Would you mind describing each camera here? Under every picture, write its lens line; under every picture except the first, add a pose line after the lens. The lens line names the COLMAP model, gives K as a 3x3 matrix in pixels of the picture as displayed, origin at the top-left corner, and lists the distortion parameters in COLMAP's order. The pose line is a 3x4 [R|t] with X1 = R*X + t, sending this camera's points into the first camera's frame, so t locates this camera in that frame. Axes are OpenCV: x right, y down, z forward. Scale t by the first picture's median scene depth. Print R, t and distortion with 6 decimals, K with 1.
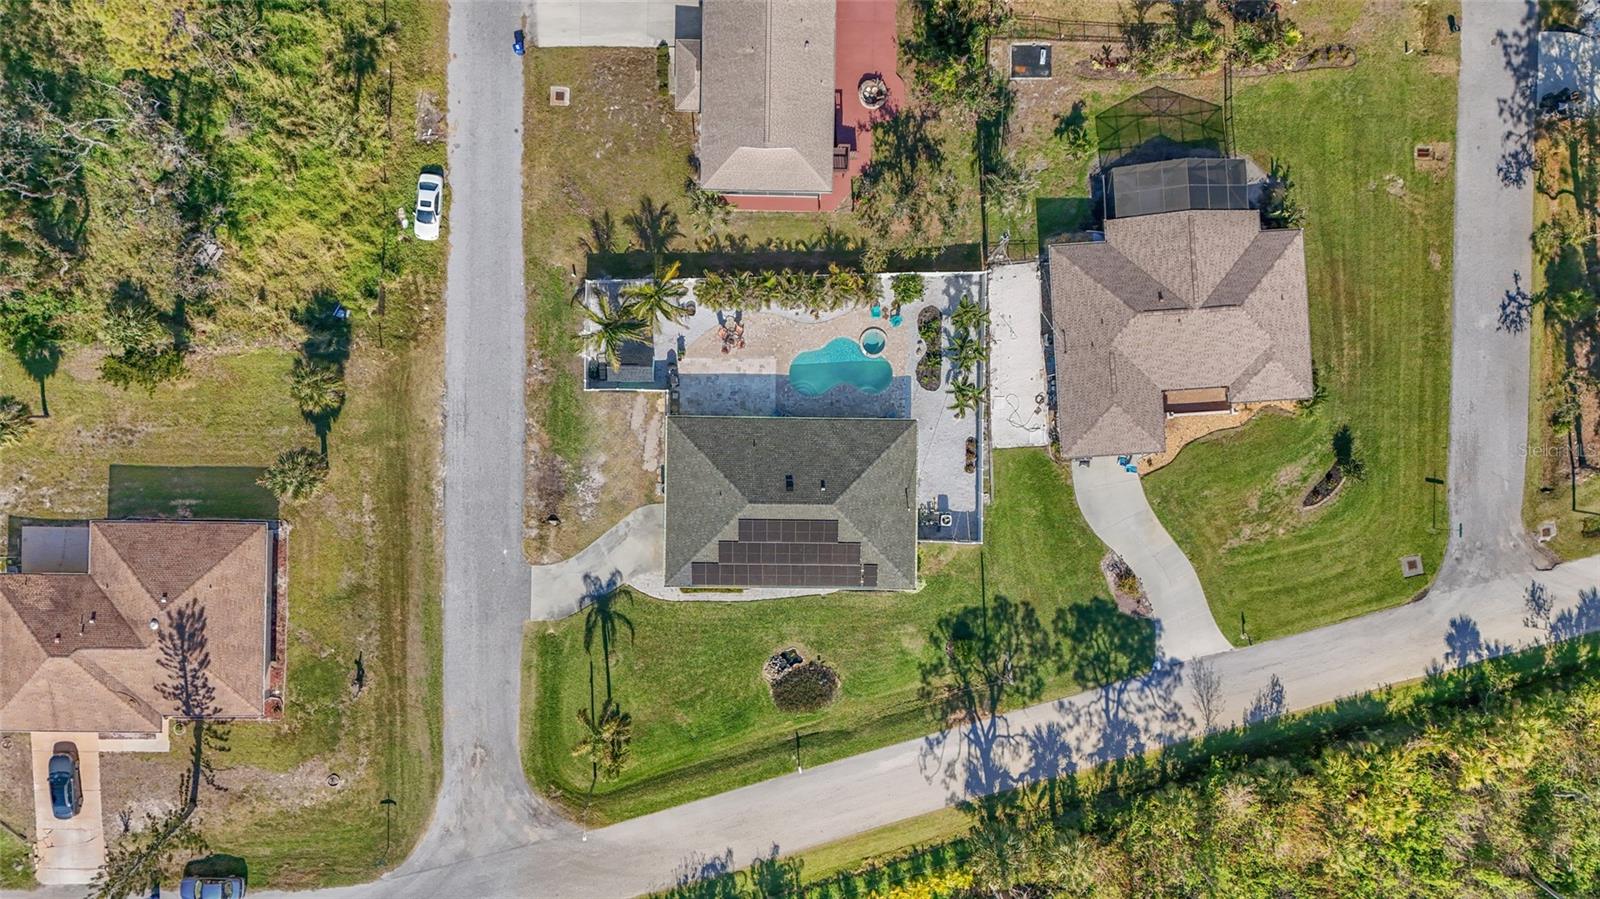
lens RADIAL K [[1118.8, 0, 813.8], [0, 1118.8, 449.8], [0, 0, 1]] dist [-0.046822, -0.001814]
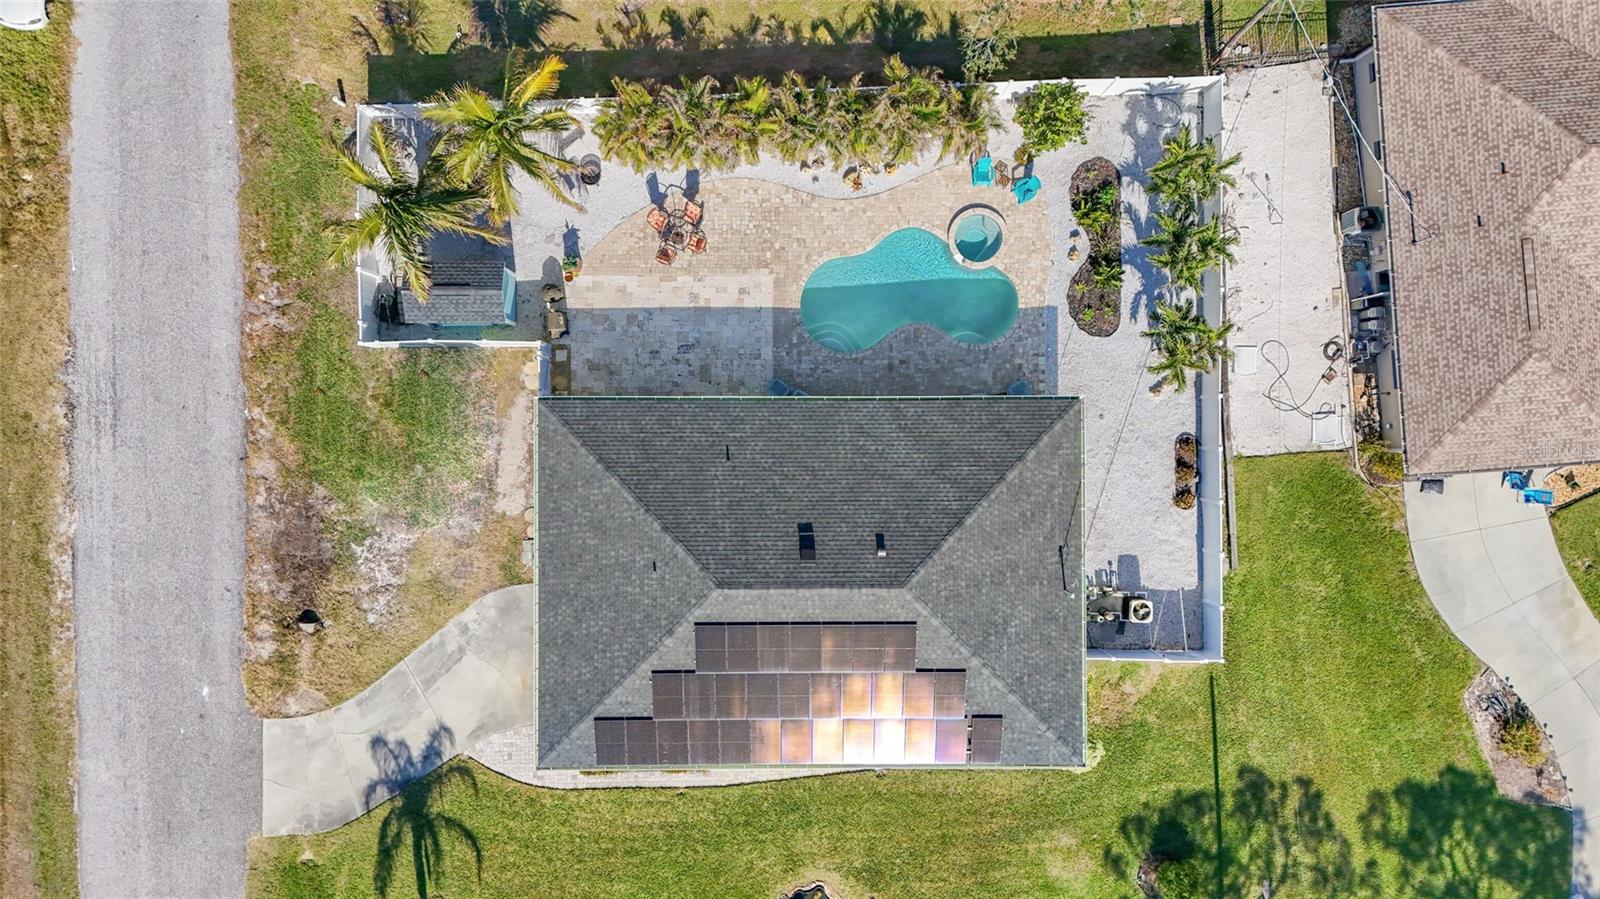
lens RADIAL K [[1118.8, 0, 788.3], [0, 1118.8, 461.2], [0, 0, 1]] dist [-0.046822, -0.001814]
pose [[0.999670, -0.014690, -0.021095, -0.018571], [0.014863, 0.999857, 0.008061, -0.005996], [0.020974, -0.008372, 0.999745, 0.533114]]
